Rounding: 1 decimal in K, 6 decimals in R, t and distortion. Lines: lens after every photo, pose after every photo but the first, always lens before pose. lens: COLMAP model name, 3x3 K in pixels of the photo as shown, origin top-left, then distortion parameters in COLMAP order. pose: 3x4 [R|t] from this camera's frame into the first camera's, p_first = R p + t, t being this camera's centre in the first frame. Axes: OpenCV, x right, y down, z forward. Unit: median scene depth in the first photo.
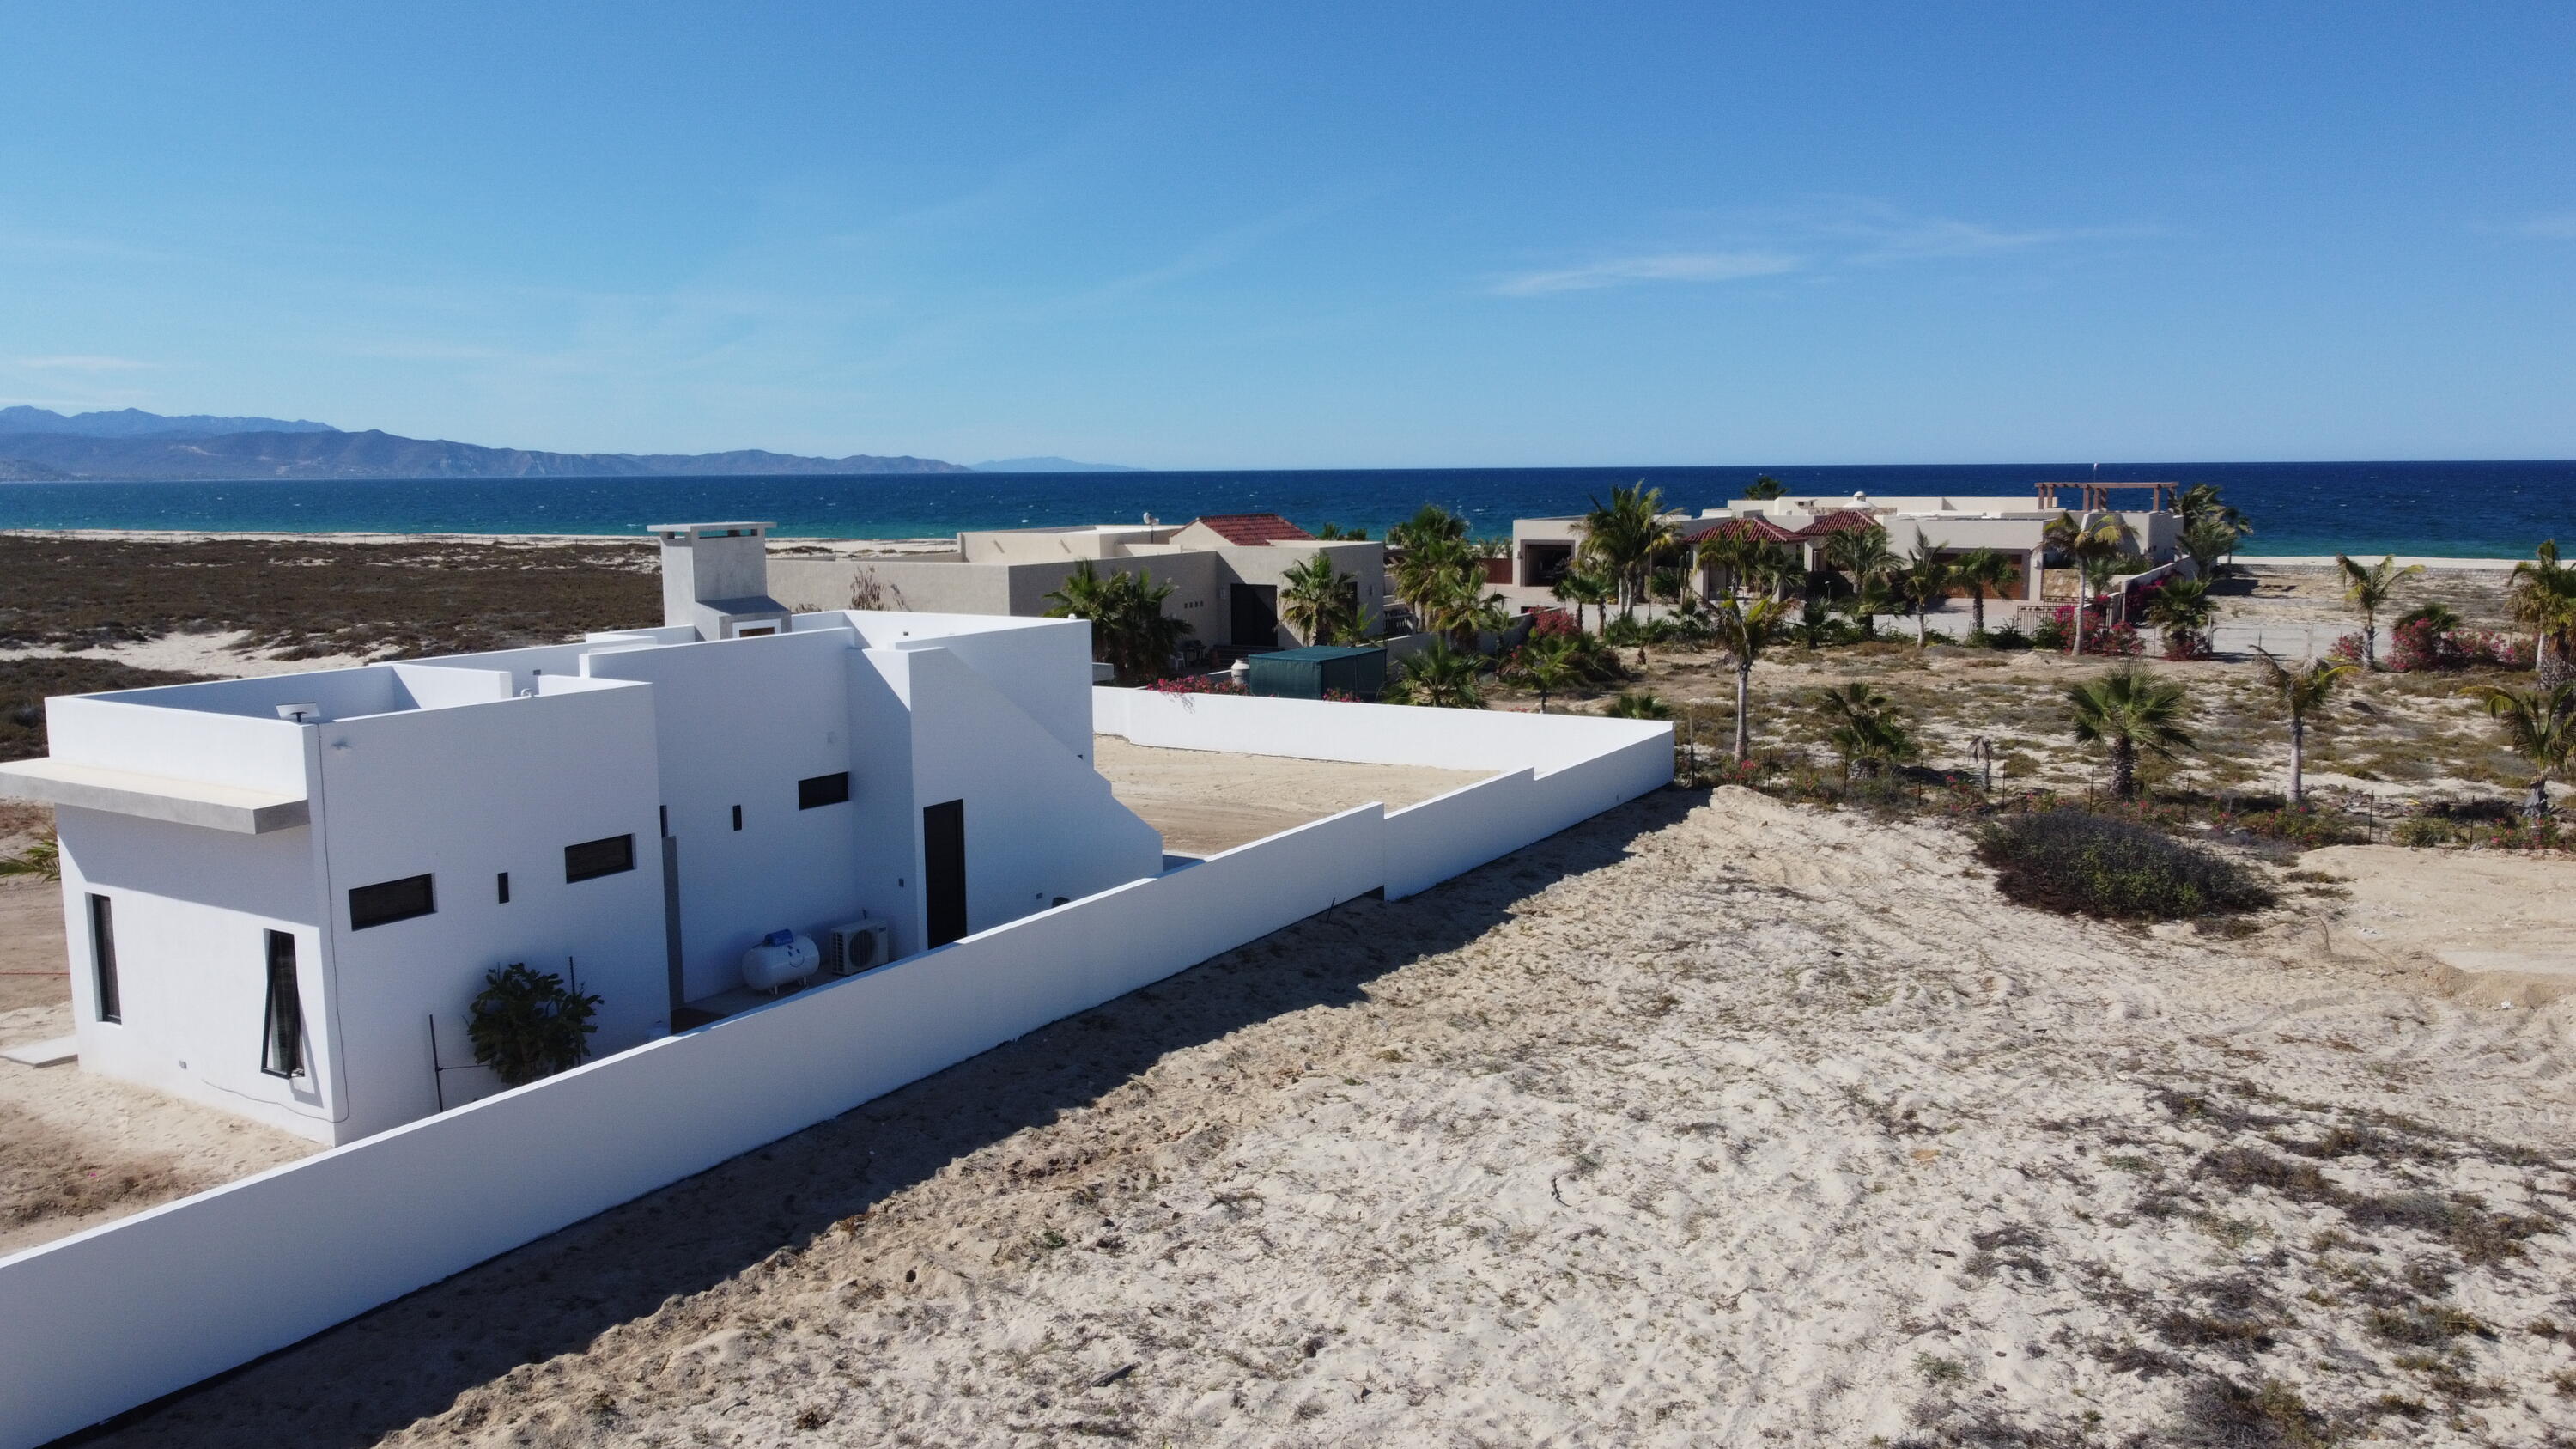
lens RADIAL K [[1959.8, 0, 1285.2], [0, 1959.8, 722.8], [0, 0, 1]] dist [-0.001797, -0.005402]
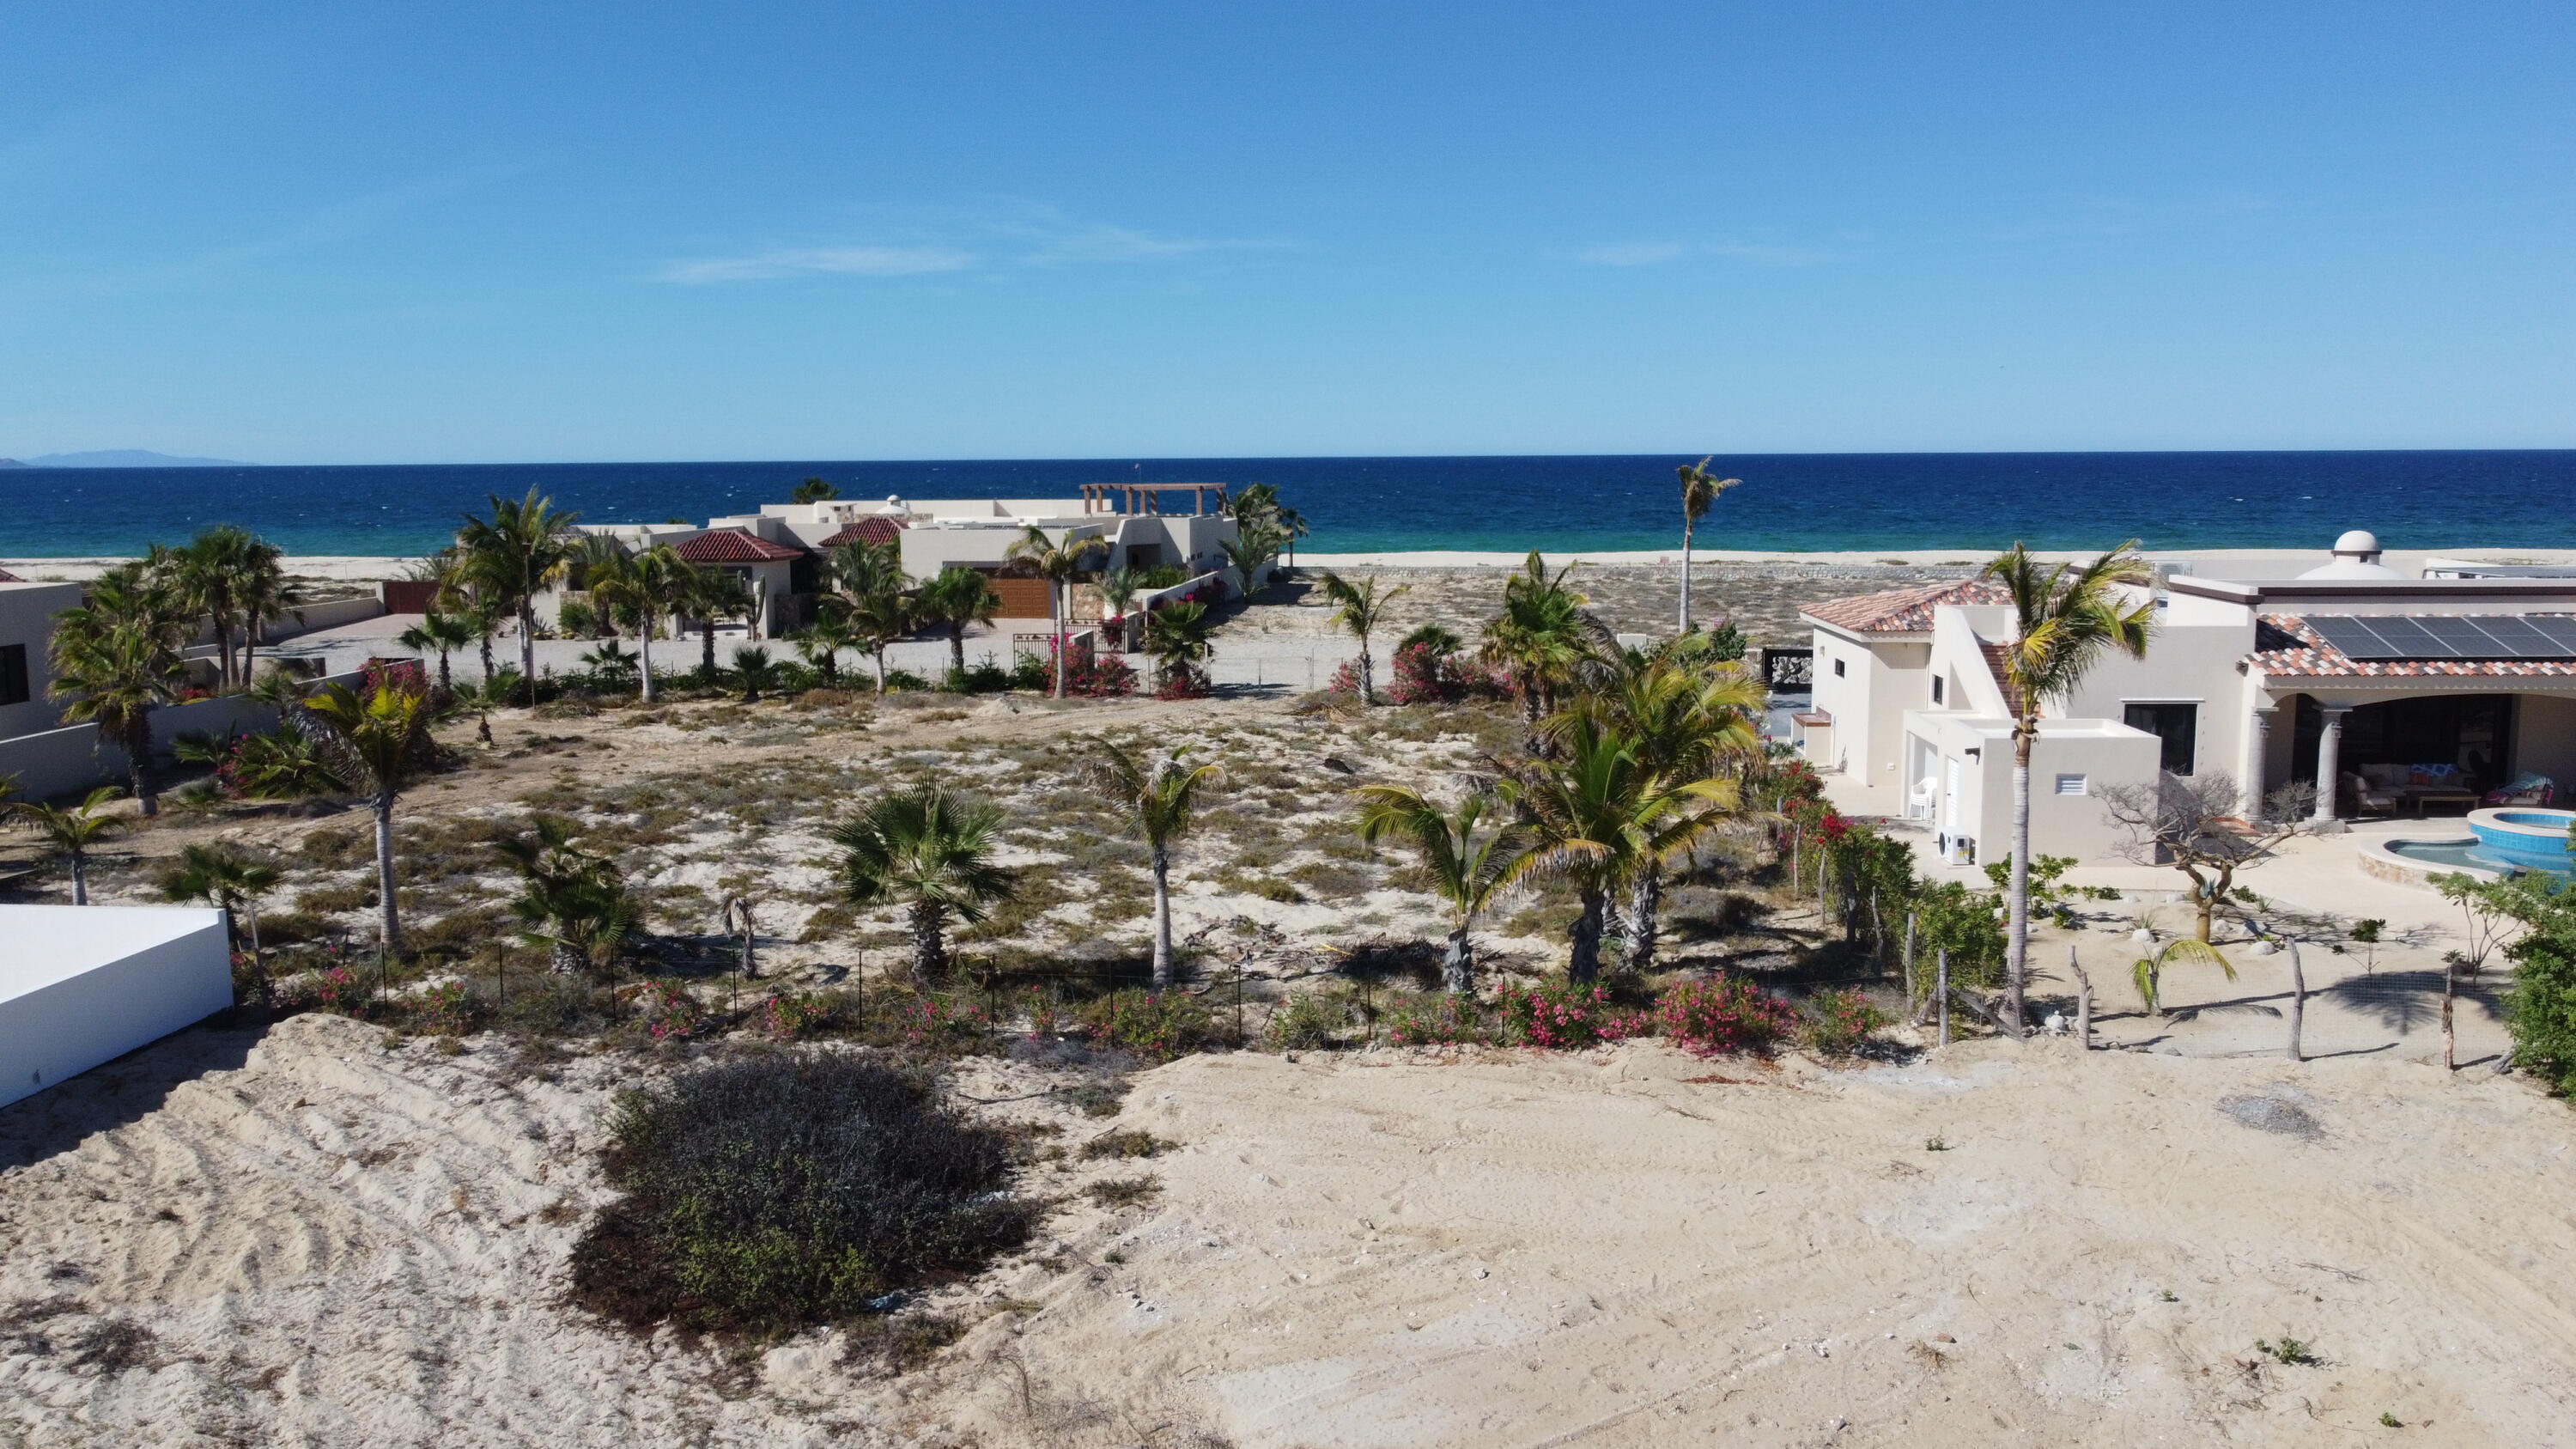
lens RADIAL K [[1959.8, 0, 1285.2], [0, 1959.8, 722.8], [0, 0, 1]] dist [-0.001797, -0.005402]
pose [[0.917339, -0.053150, 0.394543, 0.494298], [0.051982, 0.998555, 0.013655, -0.091396], [-0.394699, 0.007983, 0.918776, 0.602048]]
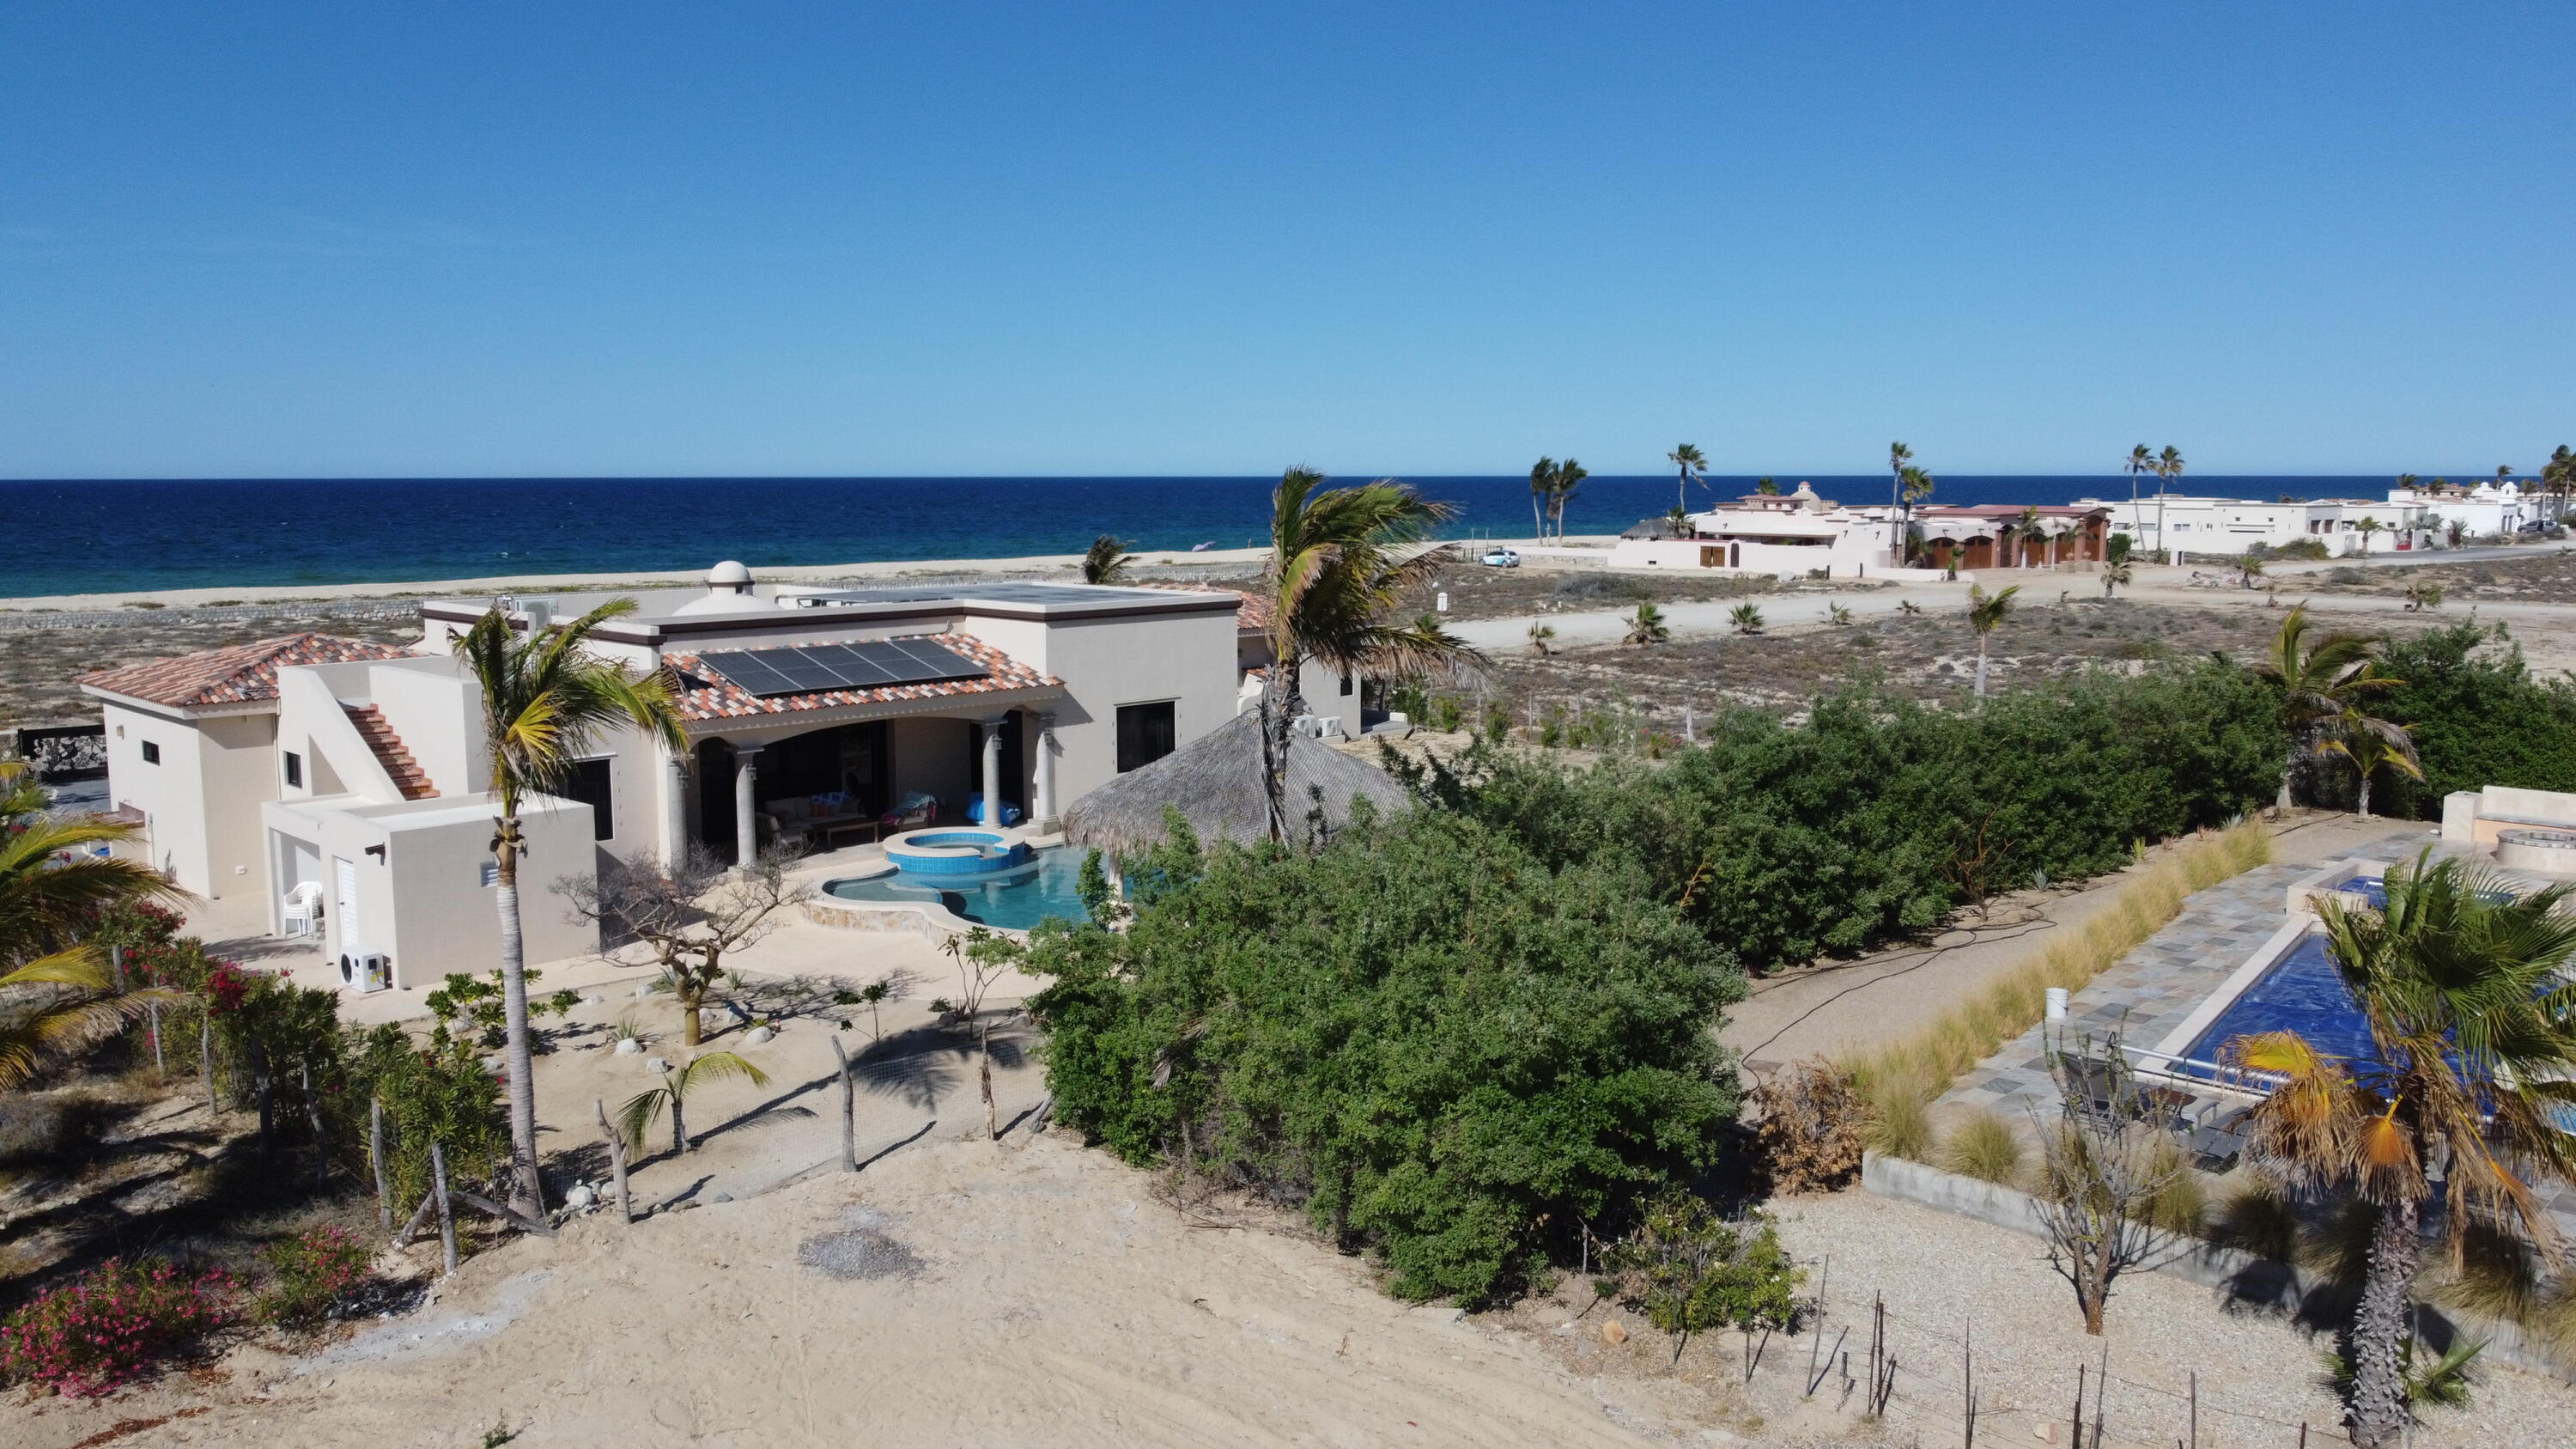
lens RADIAL K [[1959.8, 0, 1285.2], [0, 1959.8, 722.8], [0, 0, 1]] dist [-0.001797, -0.005402]
pose [[0.317174, -0.113379, 0.941566, 0.611813], [0.123218, 0.989339, 0.077625, -0.122753], [-0.940329, 0.091398, 0.327763, 0.832320]]
